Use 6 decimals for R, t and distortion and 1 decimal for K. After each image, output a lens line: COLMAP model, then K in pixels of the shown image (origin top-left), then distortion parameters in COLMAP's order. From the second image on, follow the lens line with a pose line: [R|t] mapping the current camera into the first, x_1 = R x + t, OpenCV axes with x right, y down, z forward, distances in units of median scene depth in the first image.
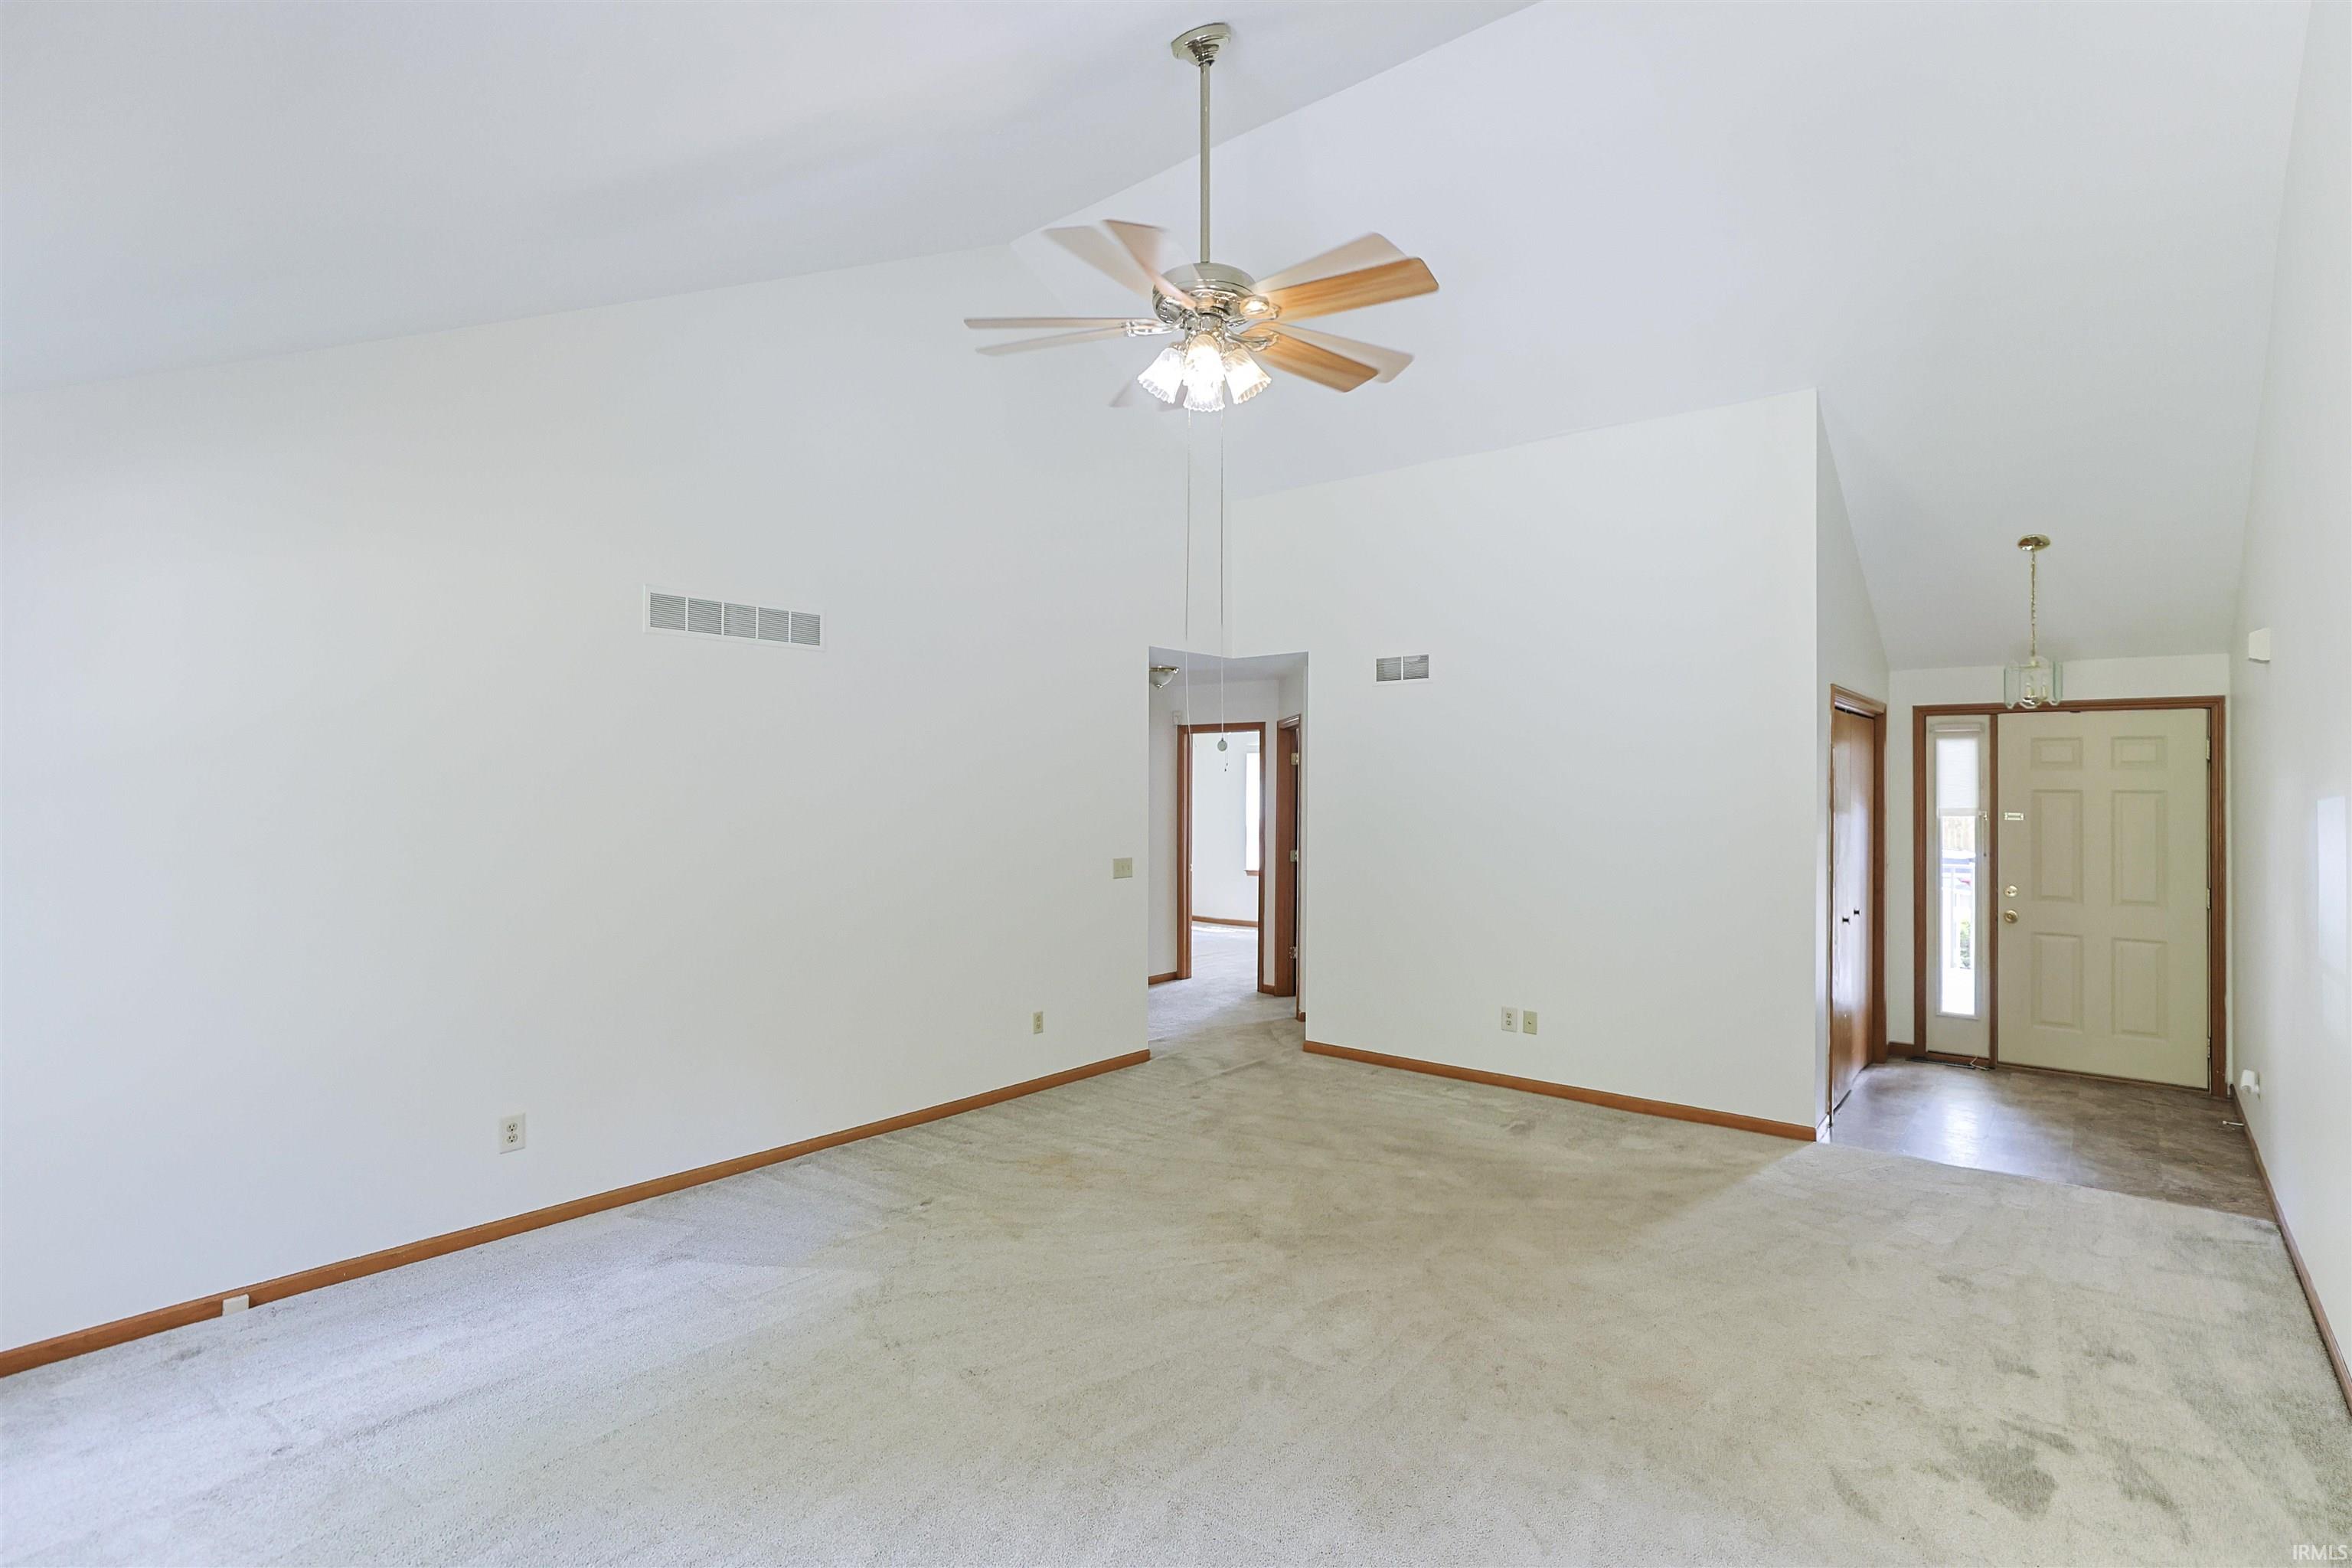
lens RADIAL K [[1122.7, 0, 1191.2], [0, 1122.7, 764.8], [0, 0, 1]] dist [-0.021844, 0.013272]
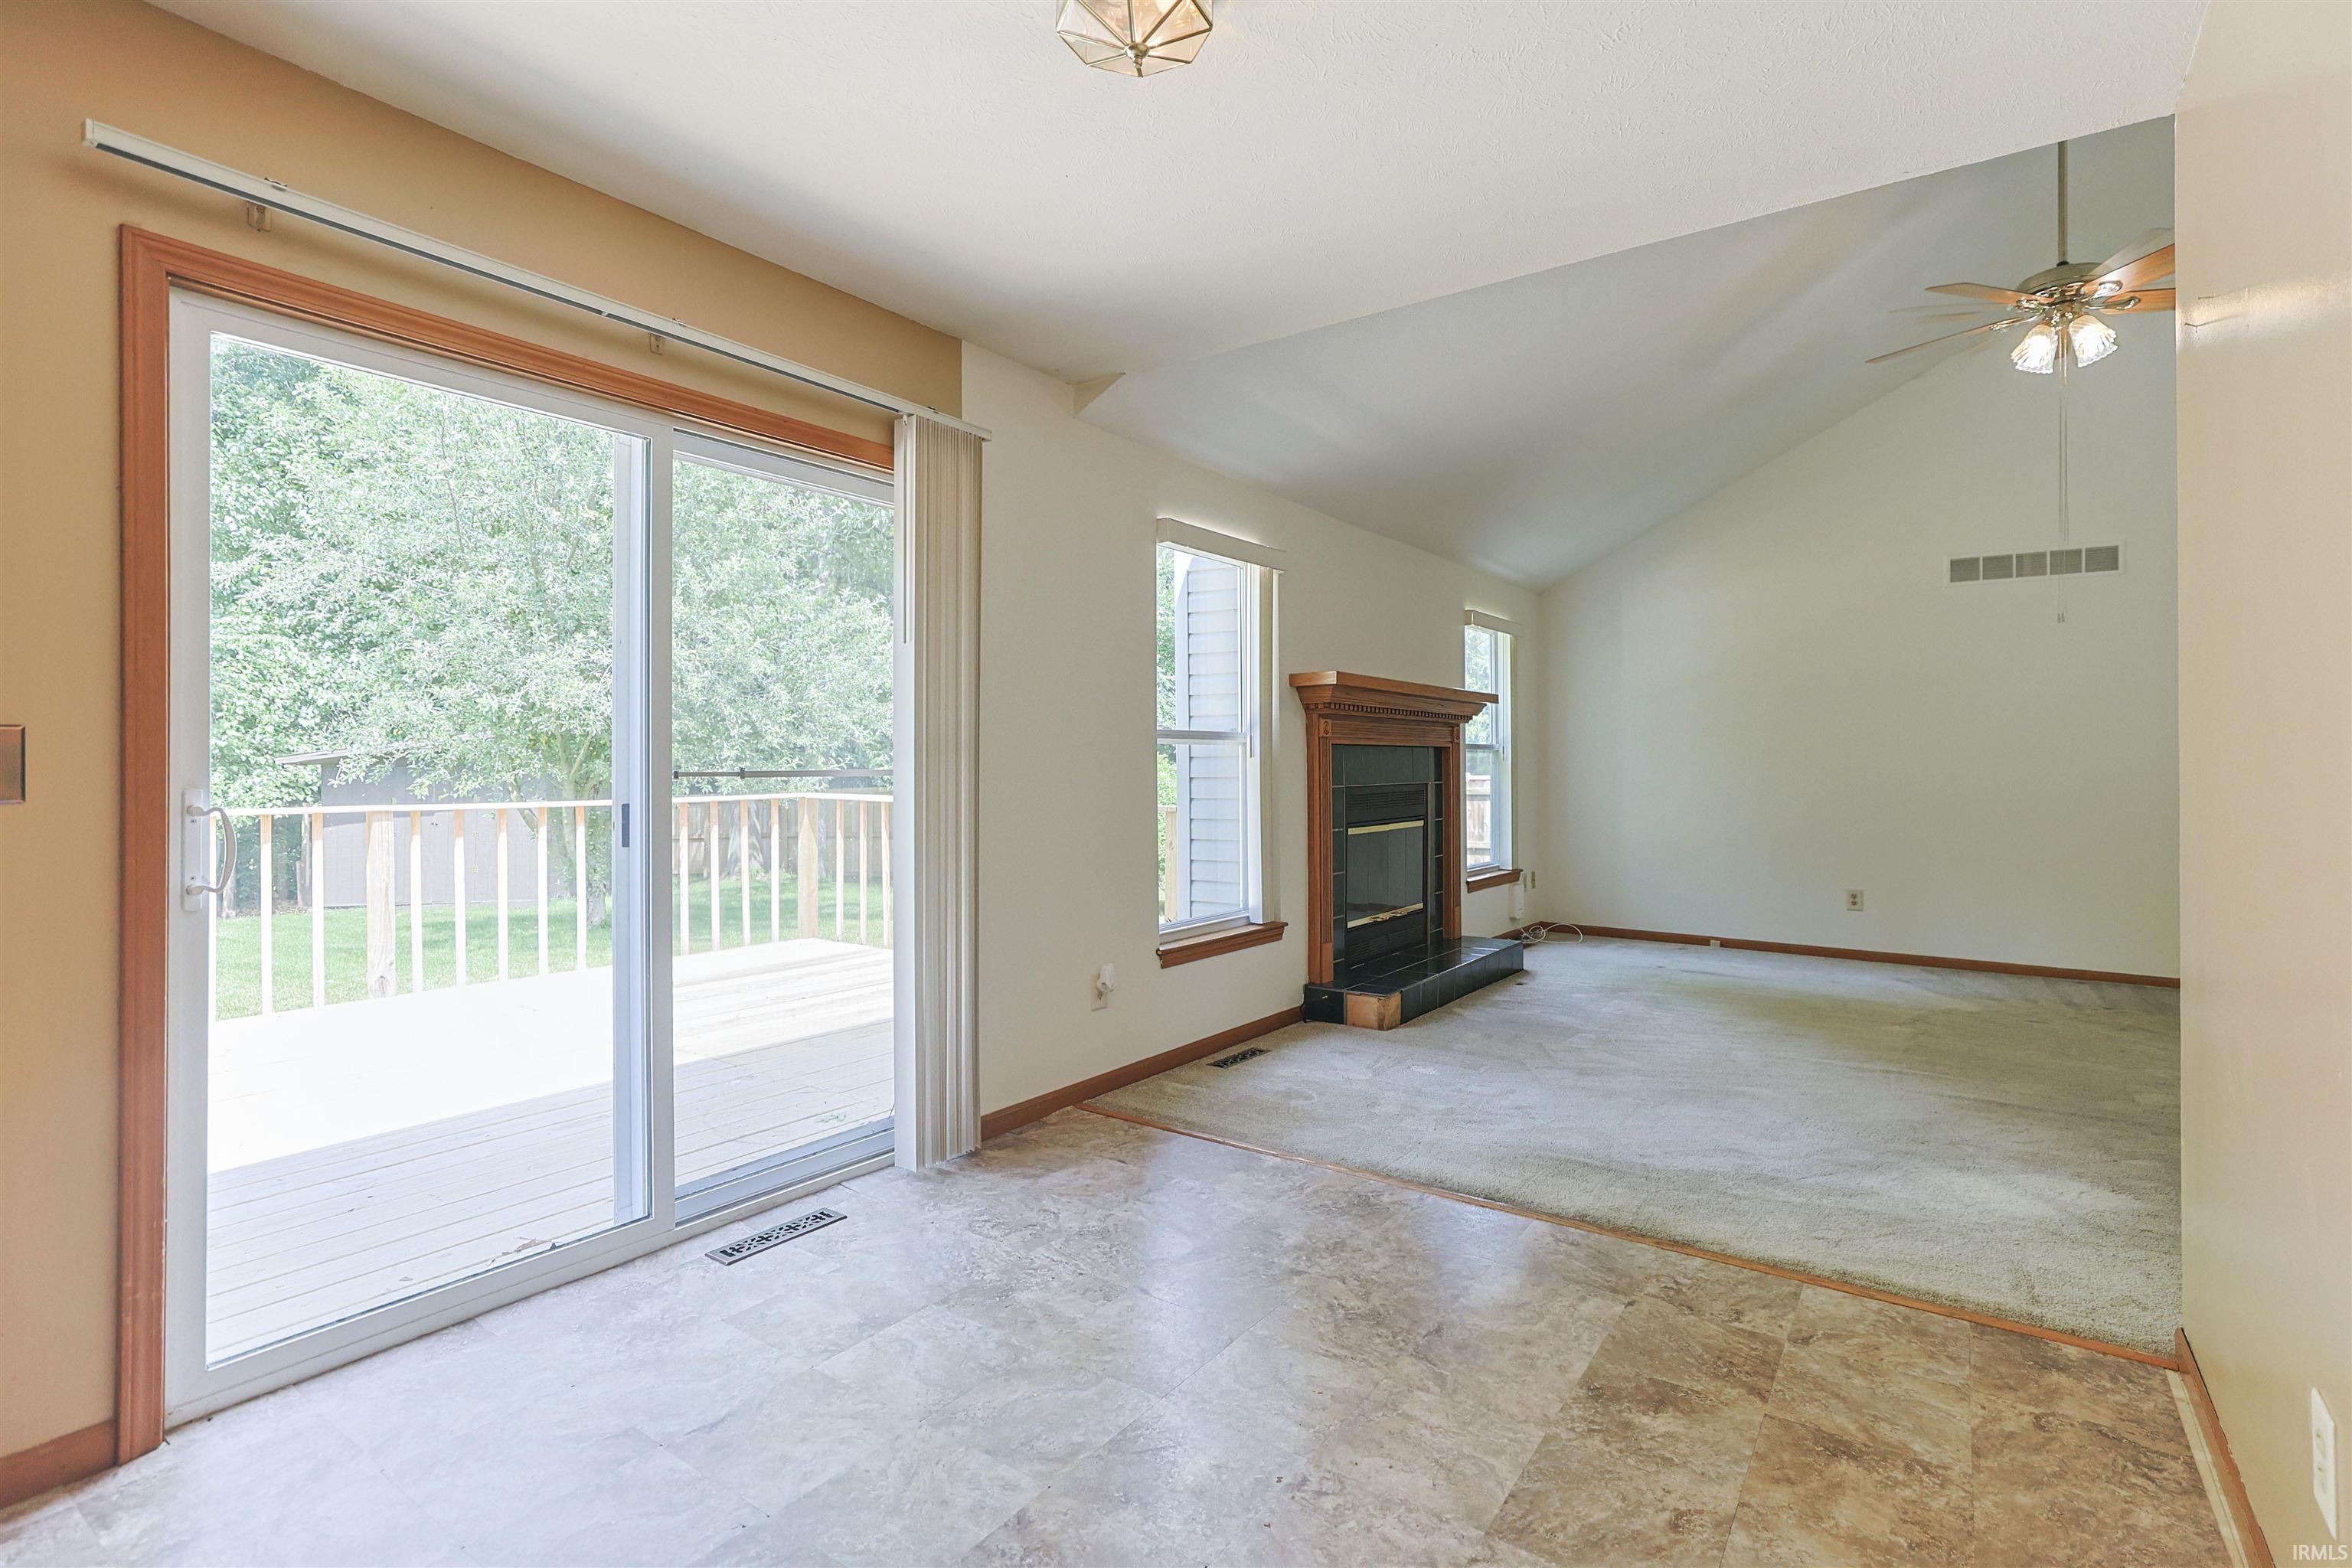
lens RADIAL K [[1122.7, 0, 1198.0], [0, 1122.7, 762.4], [0, 0, 1]] dist [-0.021844, 0.013272]
pose [[0.068458, -0.006363, -0.997634, 0.659325], [0.016350, 0.999853, -0.005255, 0.075764], [0.997520, -0.015952, 0.068552, -0.066032]]
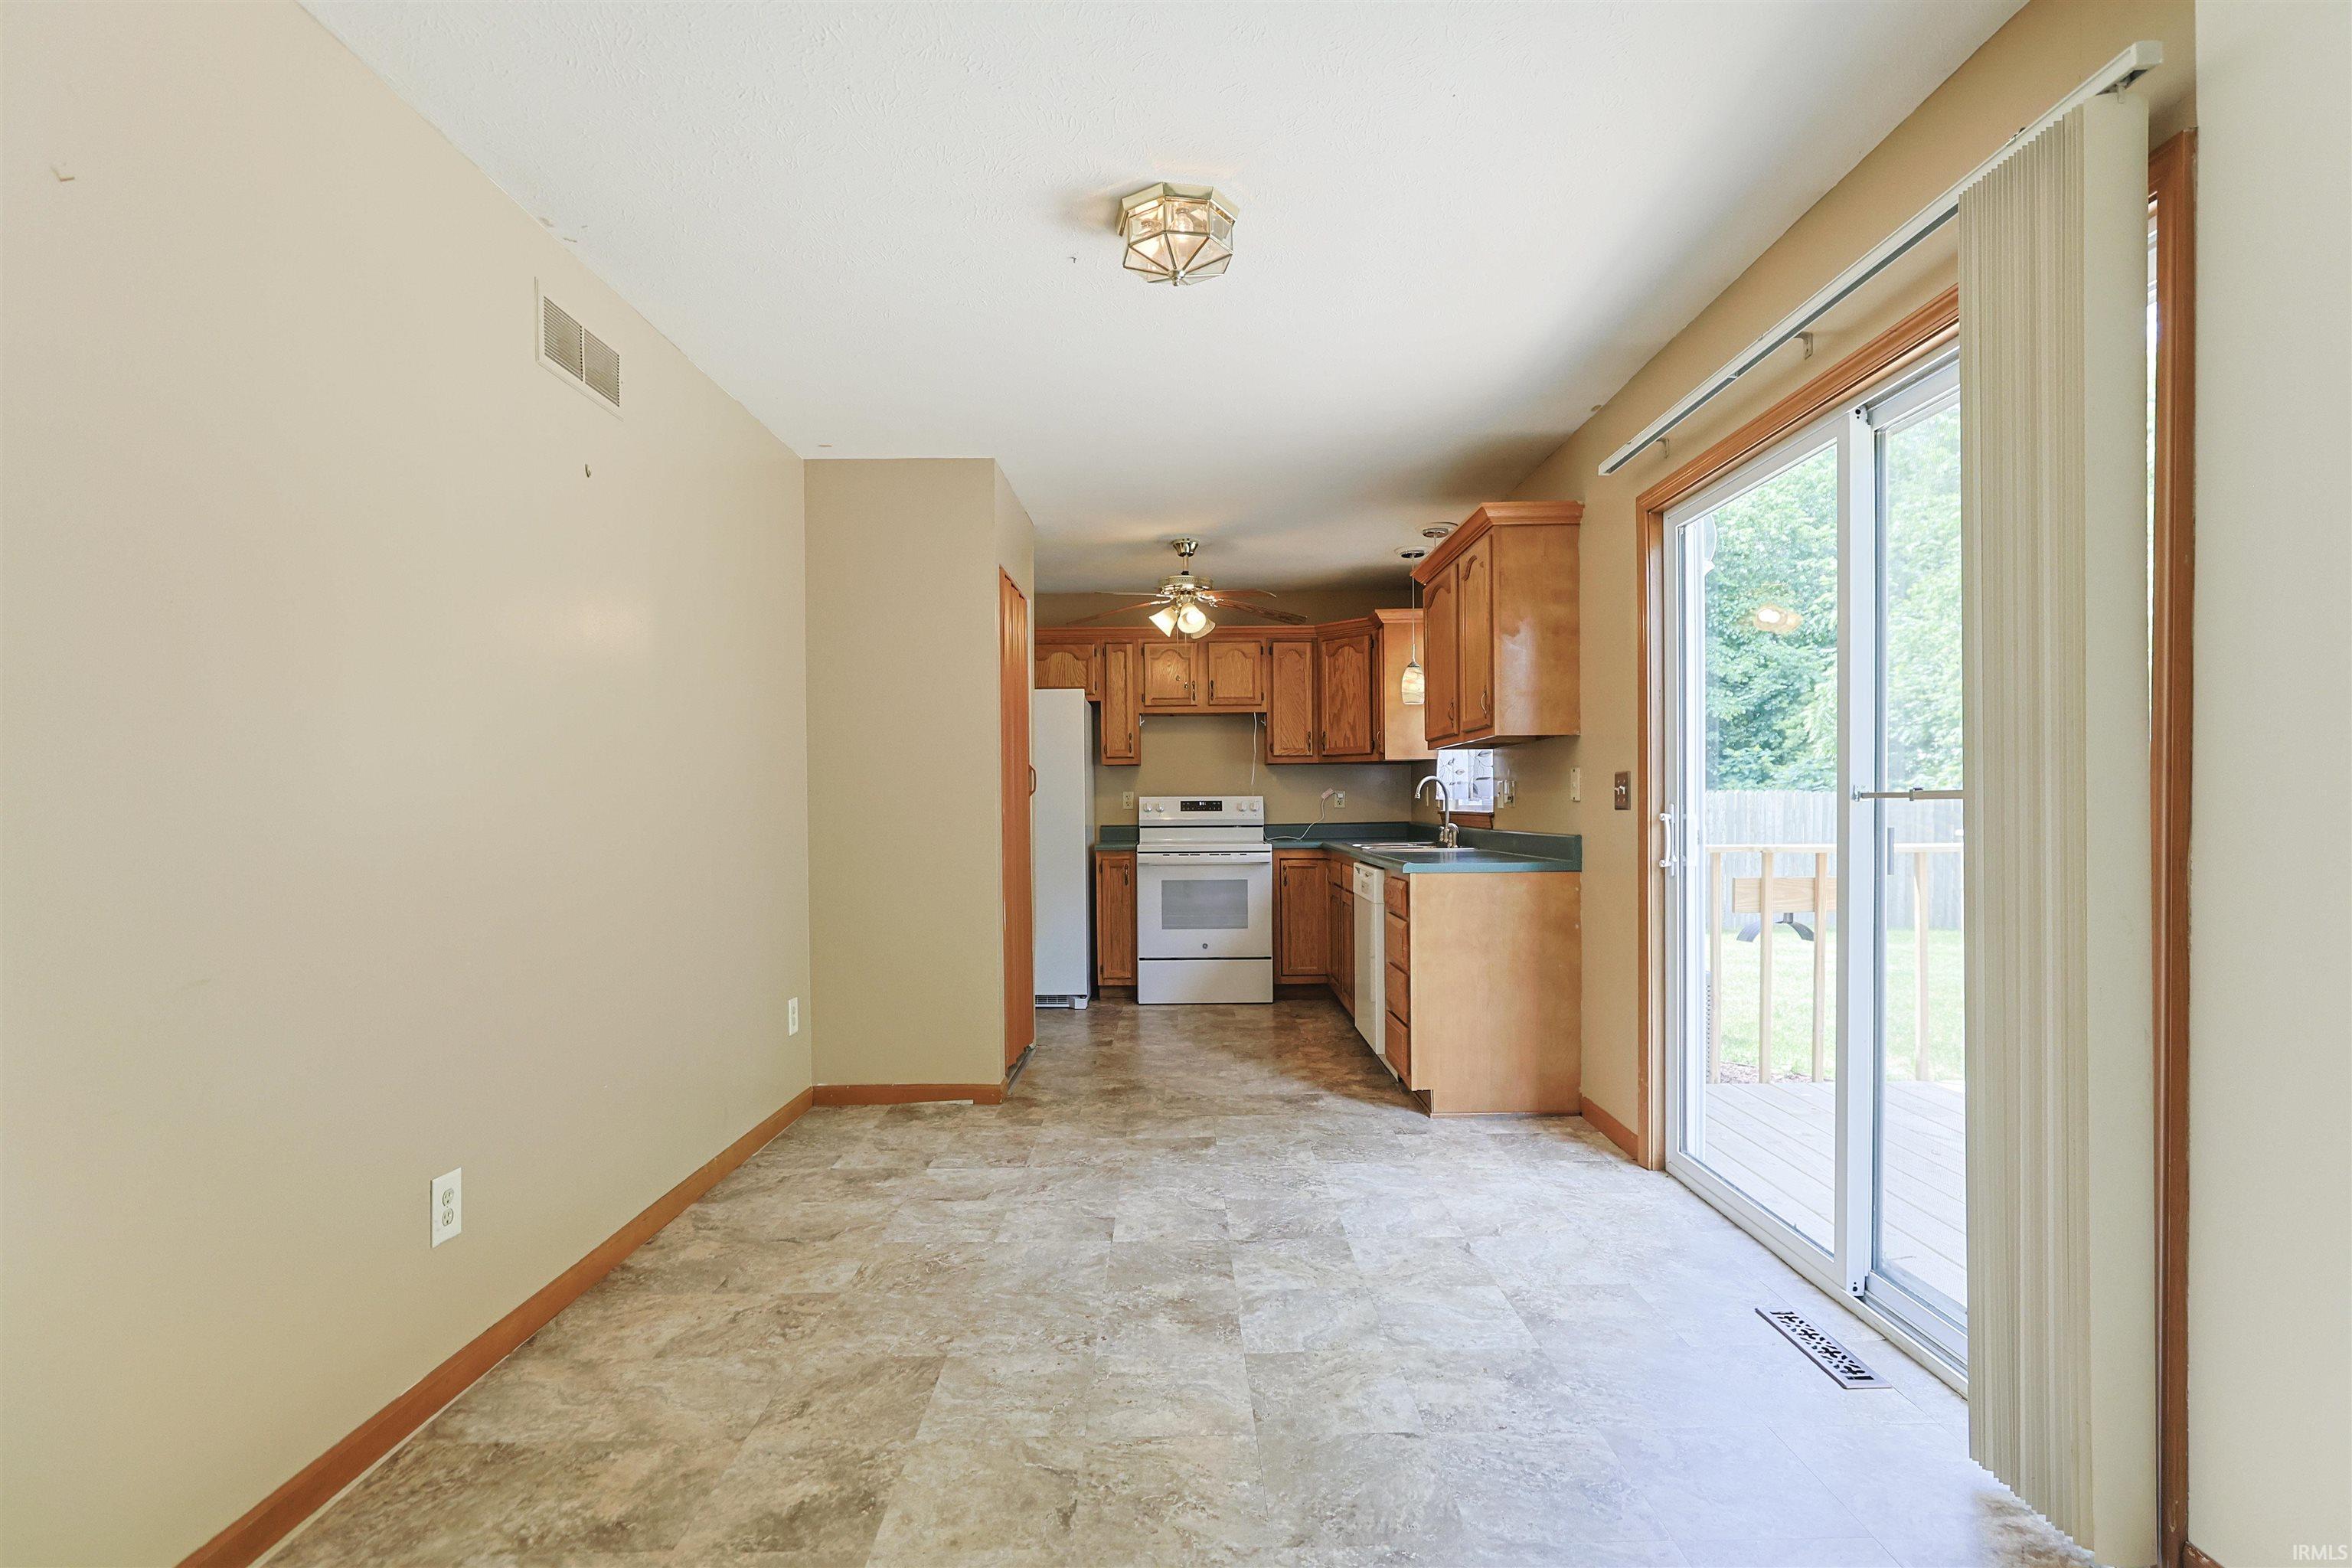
lens RADIAL K [[1122.7, 0, 1172.5], [0, 1122.7, 821.3], [0, 0, 1]] dist [-0.021844, 0.013272]
pose [[-0.621238, -0.009692, 0.783562, 0.039106], [-0.005981, 0.999953, 0.007626, 0.082400], [-0.783599, 0.000051, -0.621267, 0.198655]]
